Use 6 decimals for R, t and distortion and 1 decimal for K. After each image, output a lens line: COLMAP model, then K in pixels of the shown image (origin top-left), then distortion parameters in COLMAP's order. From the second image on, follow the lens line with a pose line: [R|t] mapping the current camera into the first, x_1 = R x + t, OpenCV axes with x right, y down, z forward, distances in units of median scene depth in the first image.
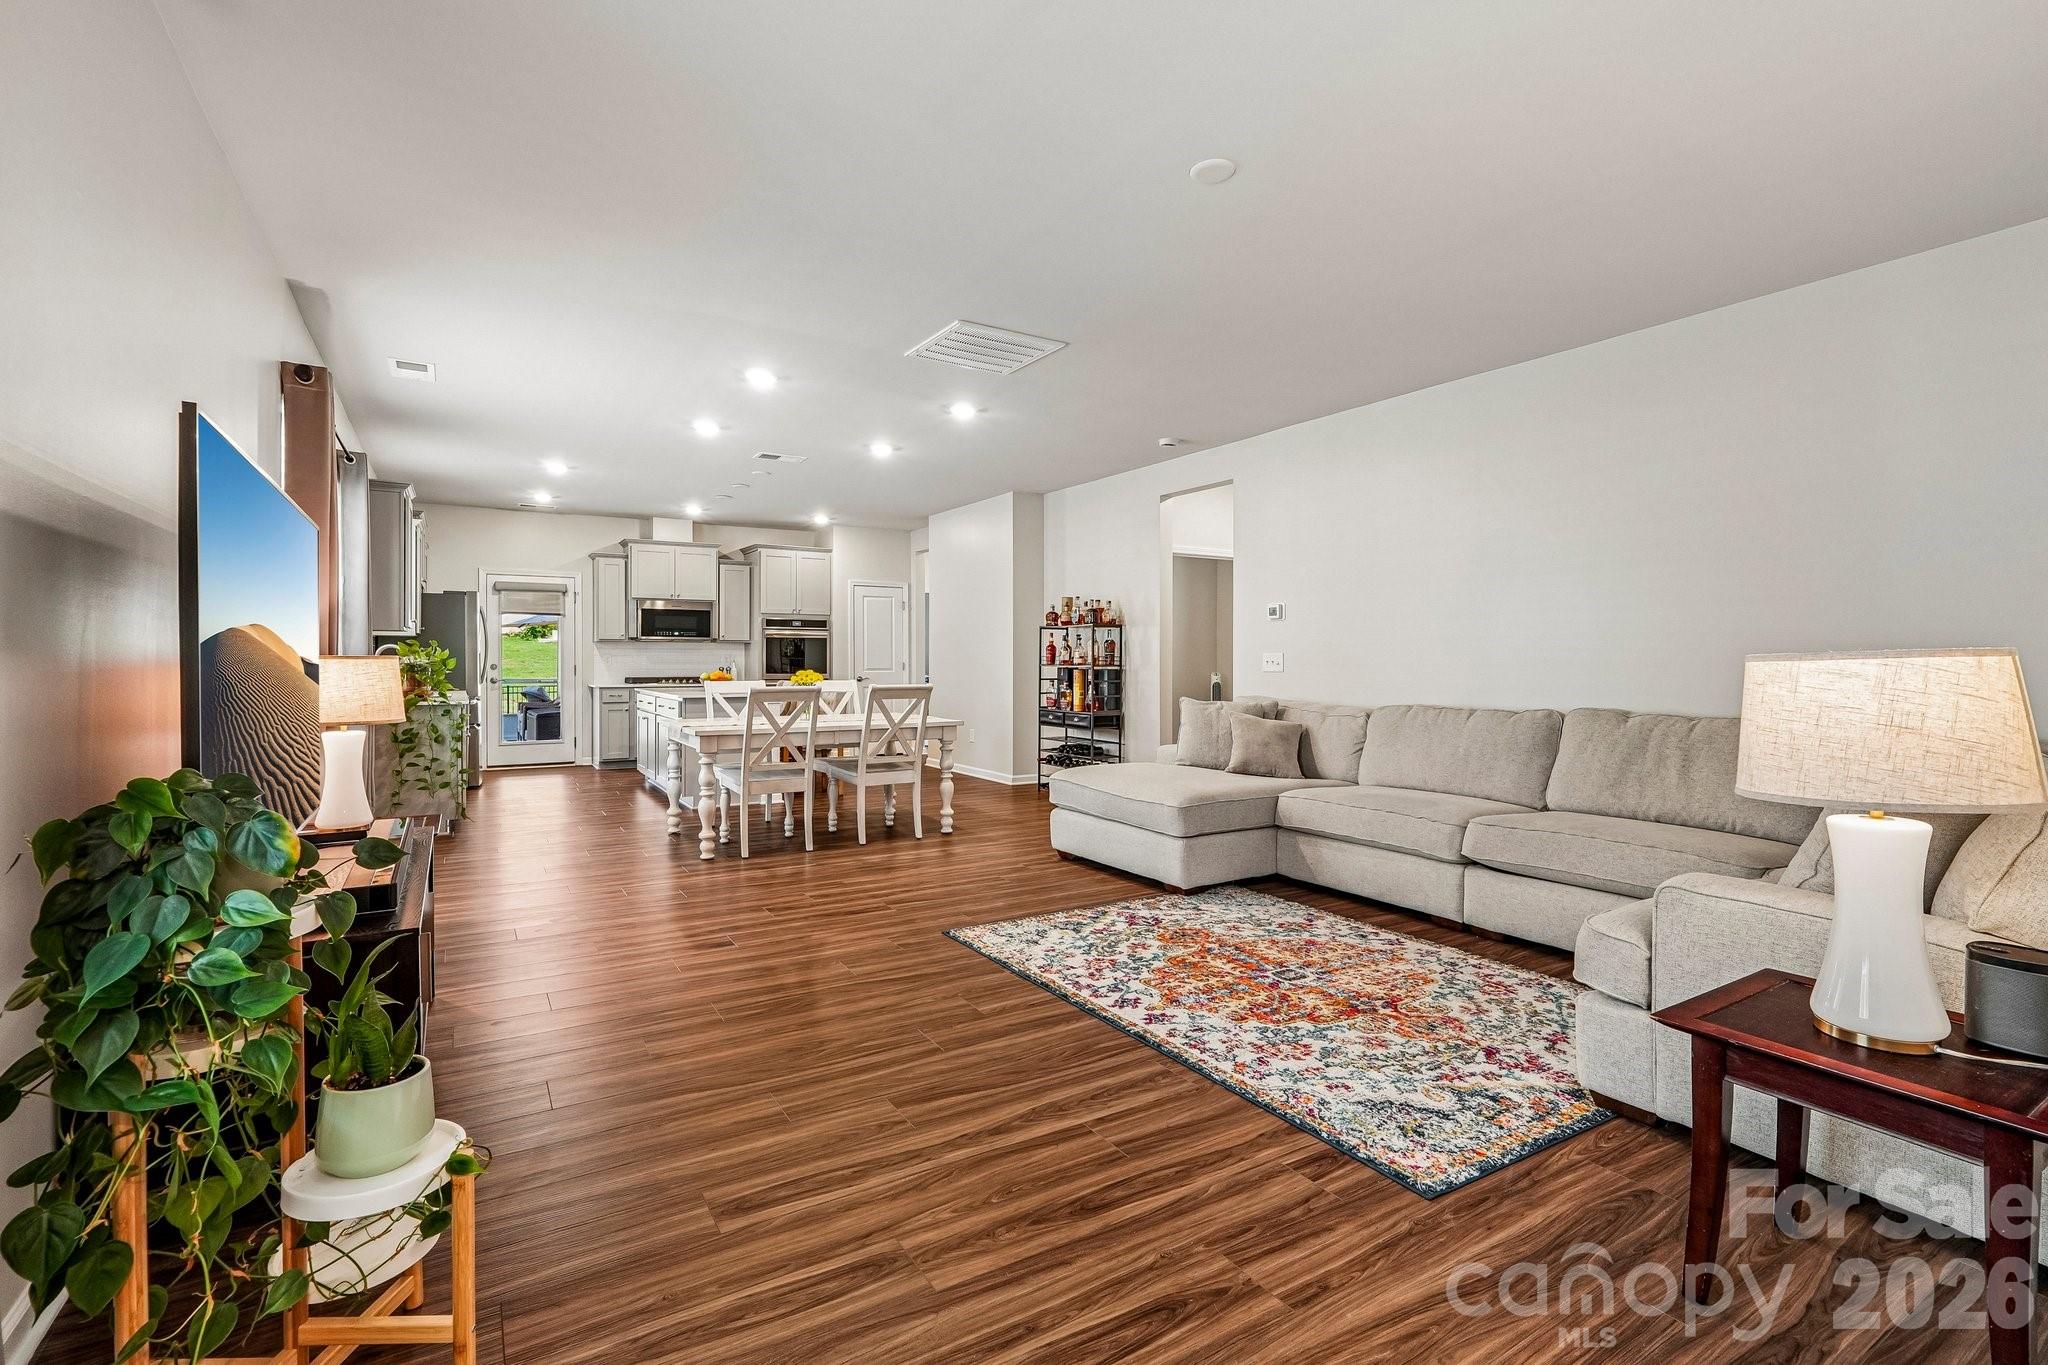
lens RADIAL K [[925.8, 0, 1082.9], [0, 925.8, 666.9], [0, 0, 1]] dist [-0.000990, -0.000243]
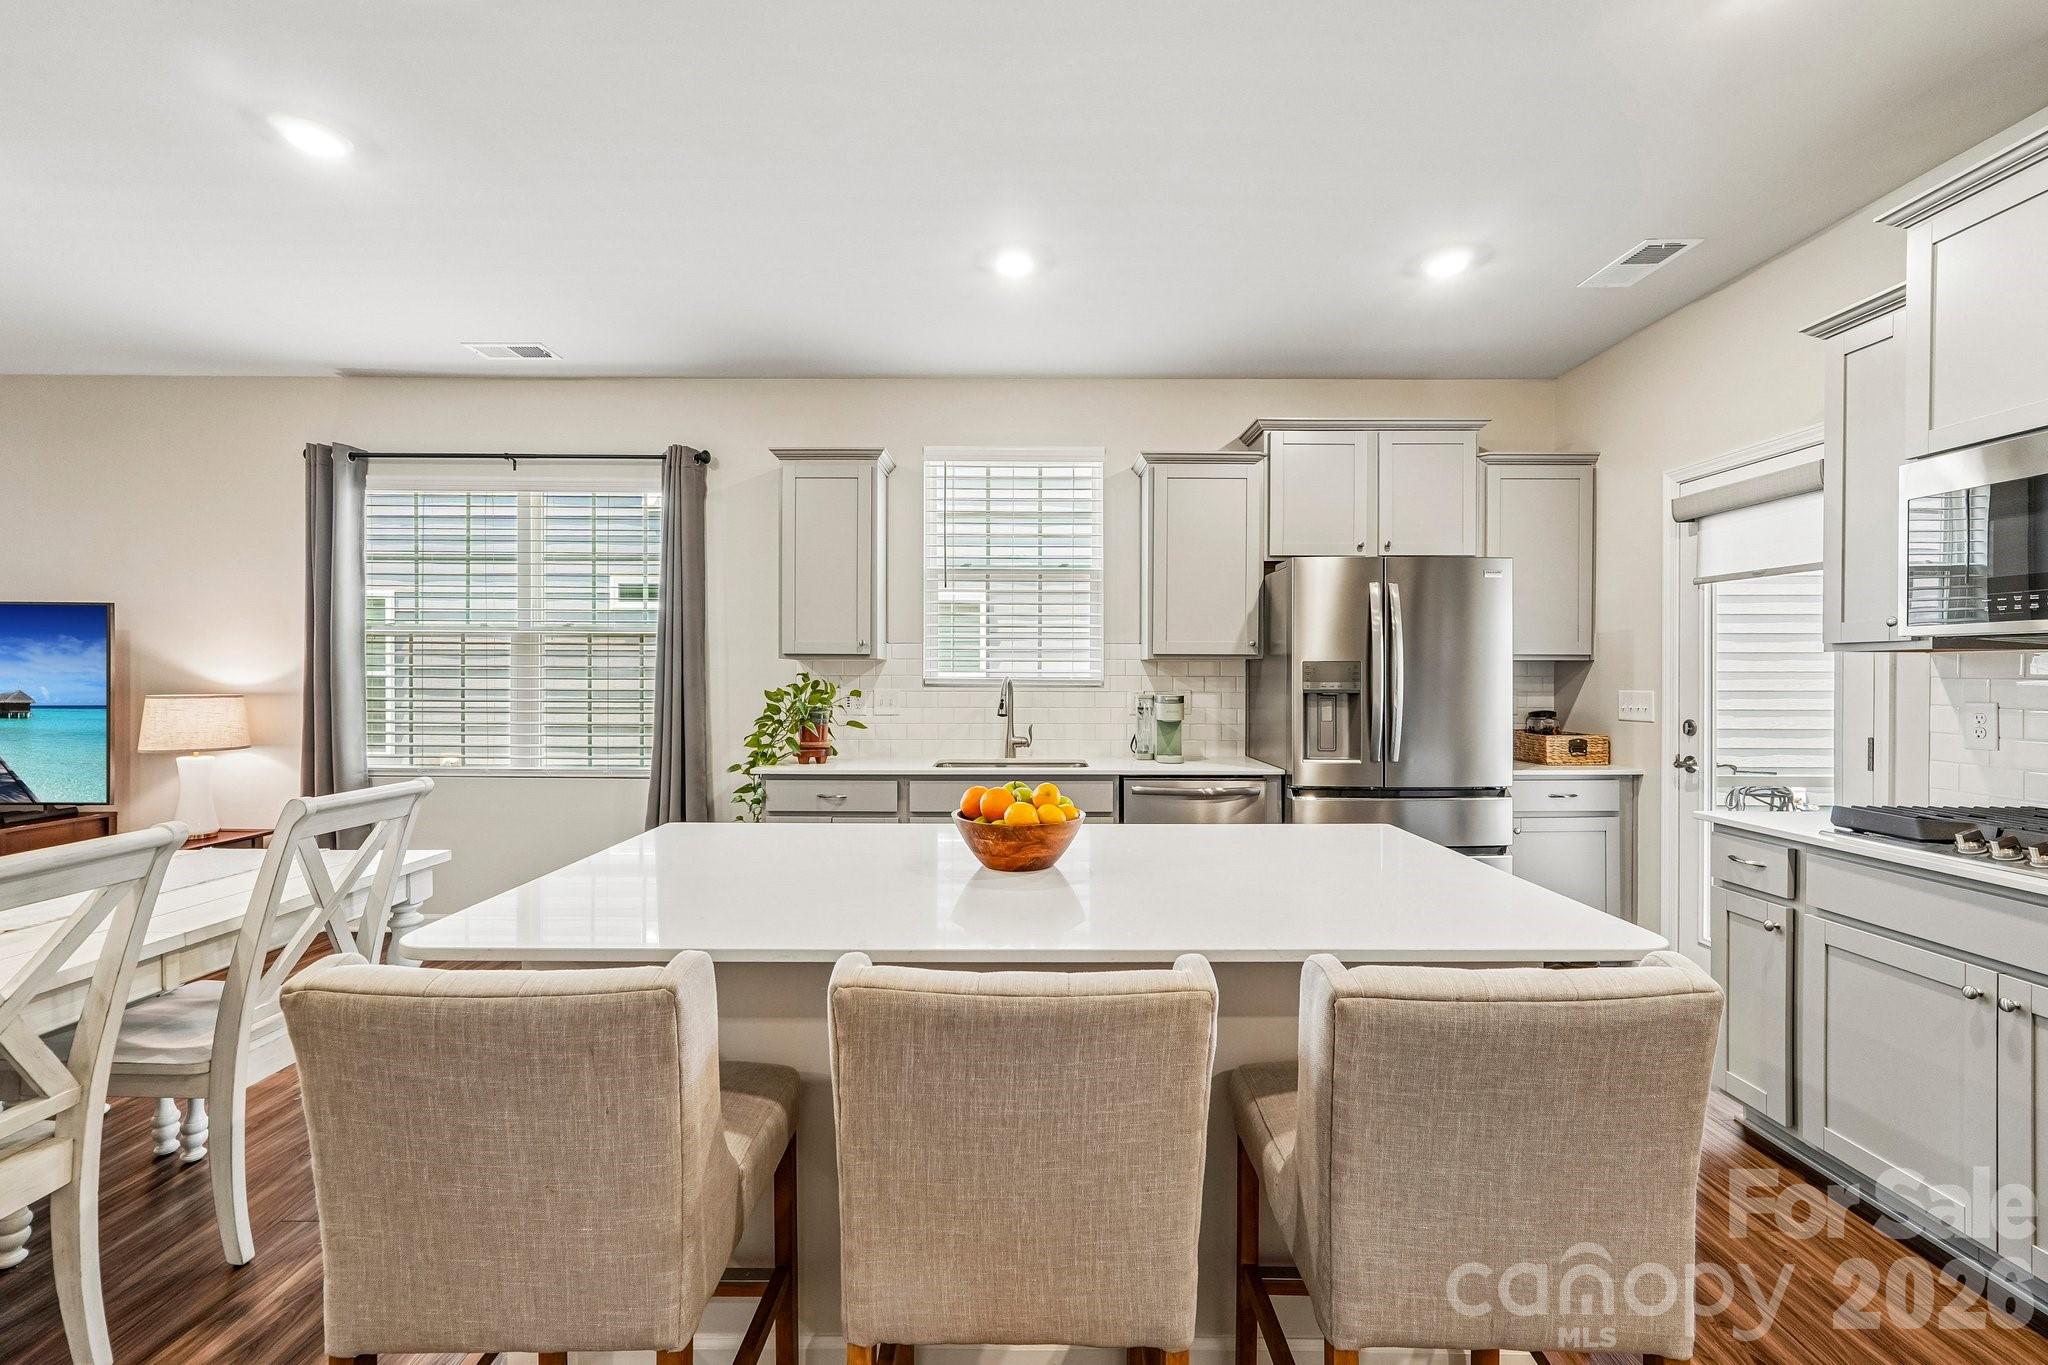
lens RADIAL K [[880.3, 0, 996.0], [0, 880.3, 676.6], [0, 0, 1]] dist [-0.001389, -0.000023]
pose [[-0.560535, 0.001403, -0.828129, -0.400890], [-0.009380, 0.999924, 0.008043, -0.046401], [0.828077, 0.012276, -0.560479, 2.144383]]
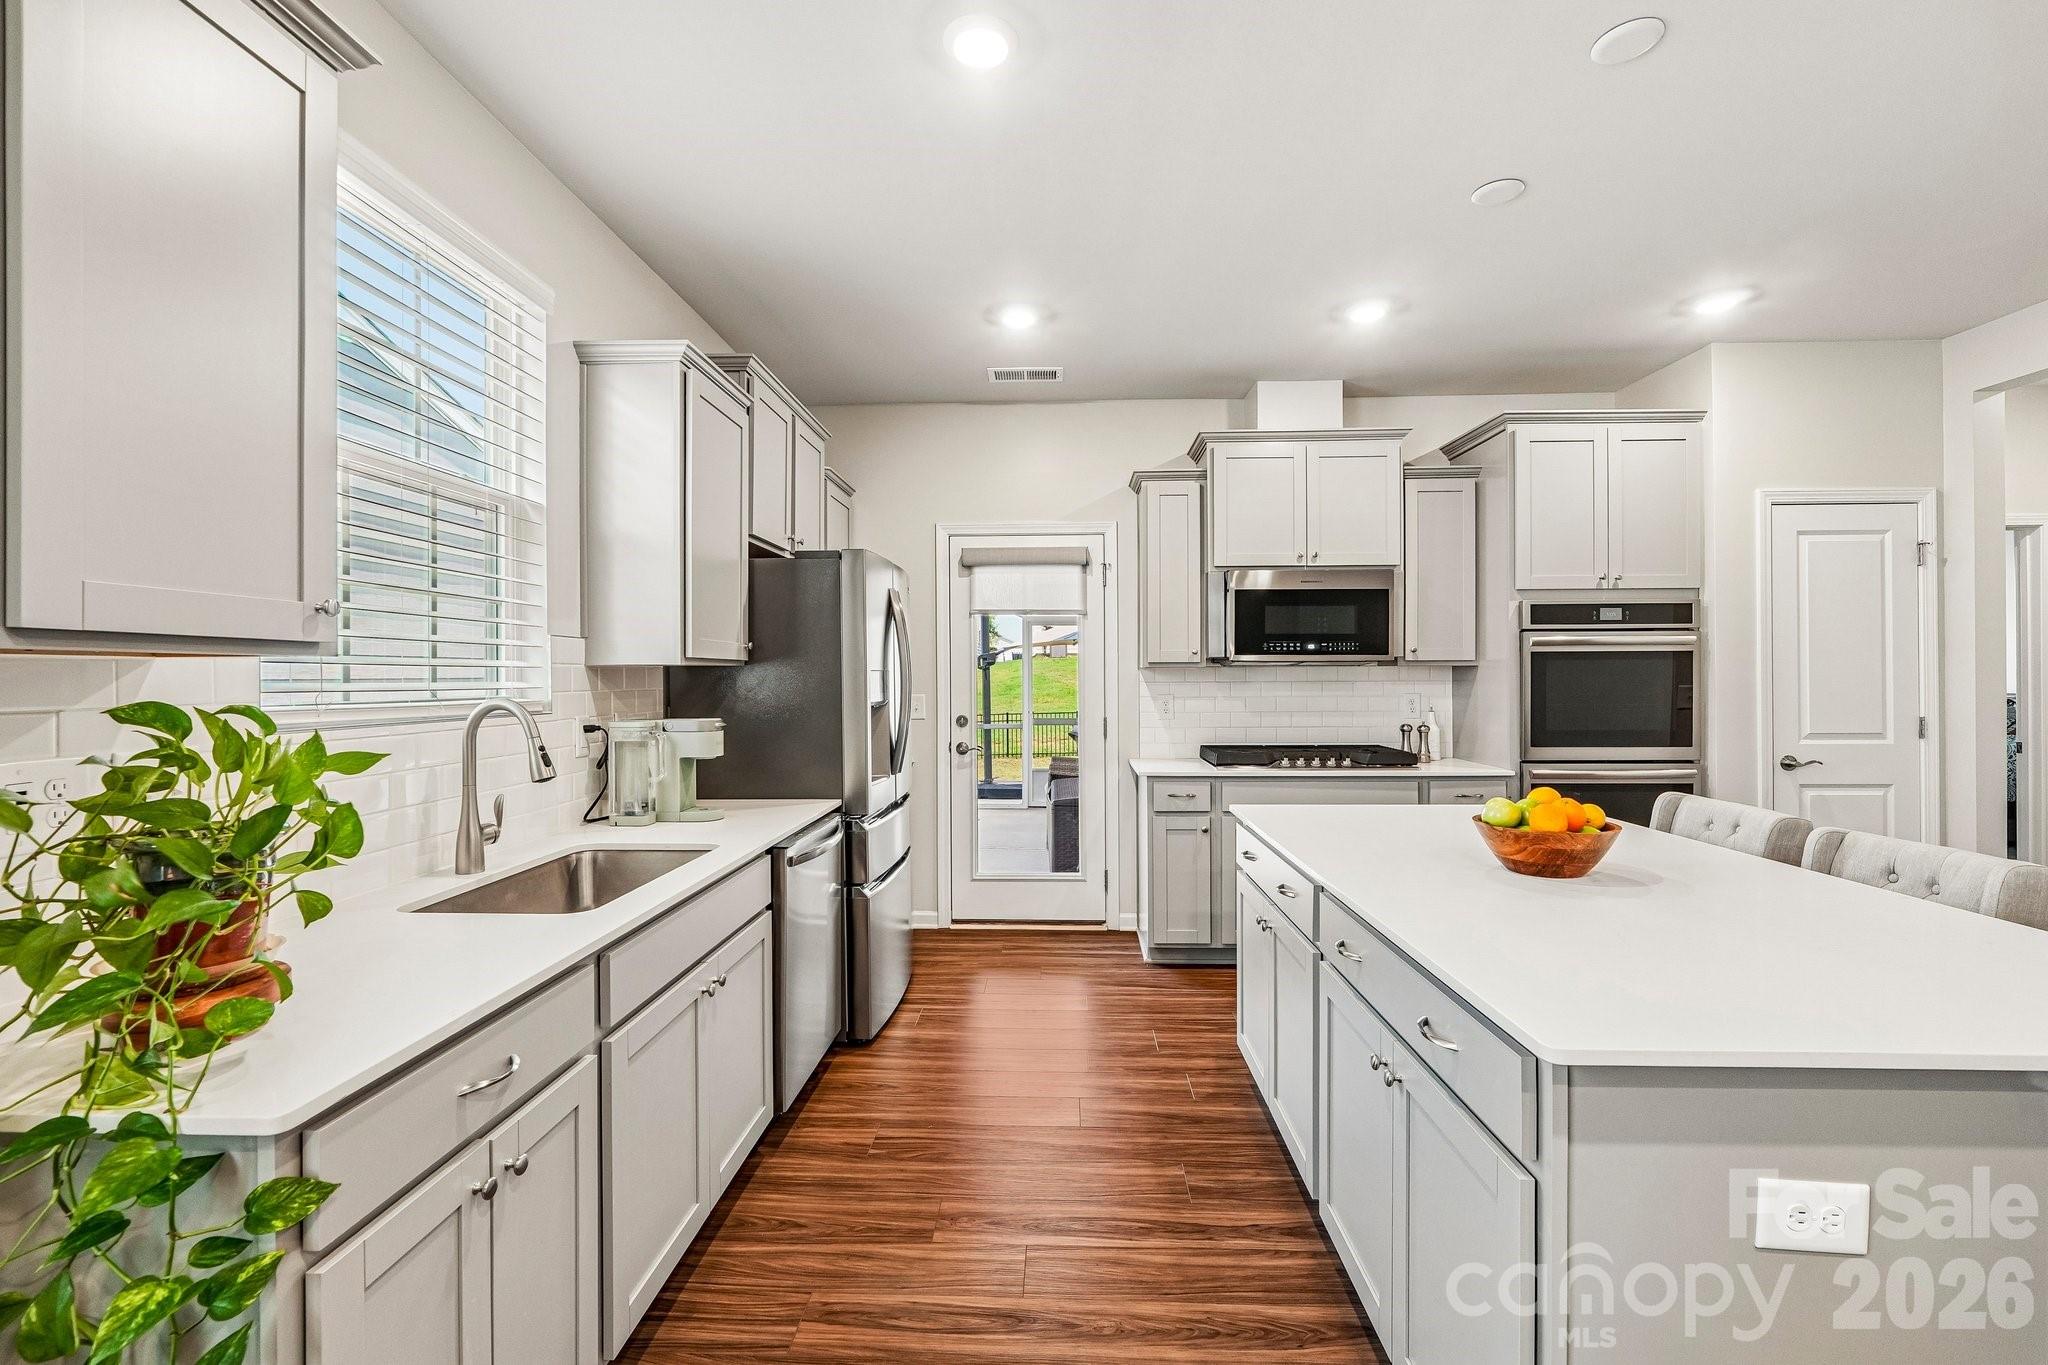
lens RADIAL K [[892.0, 0, 1052.1], [0, 892.0, 671.7], [0, 0, 1]] dist [-0.016838, 0.006512]
pose [[0.820480, -0.006560, -0.571637, -0.709531], [0.000991, 0.999949, -0.010053, -0.048363], [0.571674, 0.007682, 0.820445, 1.399633]]
